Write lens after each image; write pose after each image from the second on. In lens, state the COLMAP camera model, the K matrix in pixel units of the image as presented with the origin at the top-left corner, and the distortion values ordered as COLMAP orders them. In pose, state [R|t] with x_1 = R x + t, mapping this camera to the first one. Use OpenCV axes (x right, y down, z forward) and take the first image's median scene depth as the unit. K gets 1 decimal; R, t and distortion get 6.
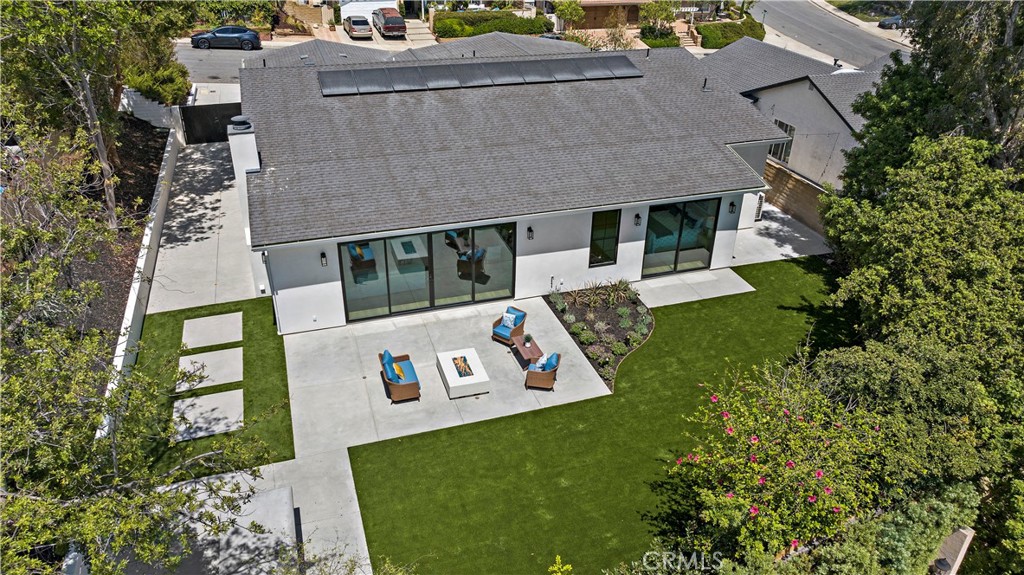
lens RADIAL K [[729.4, 0, 512.0], [0, 729.4, 287.5], [0, 0, 1]] dist [-0.024087, 0.001730]
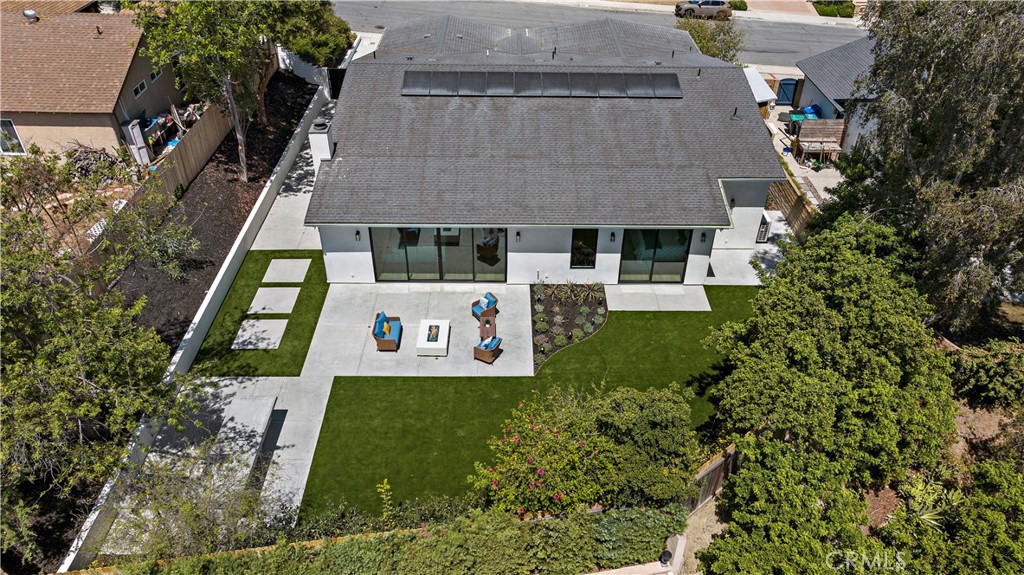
lens RADIAL K [[729.4, 0, 512.0], [0, 729.4, 287.5], [0, 0, 1]] dist [-0.024087, 0.001730]
pose [[0.950313, 0.179051, -0.254648, 0.340459], [-0.145817, 0.978770, 0.144034, -0.163090], [0.275032, -0.099746, 0.956247, -0.212352]]
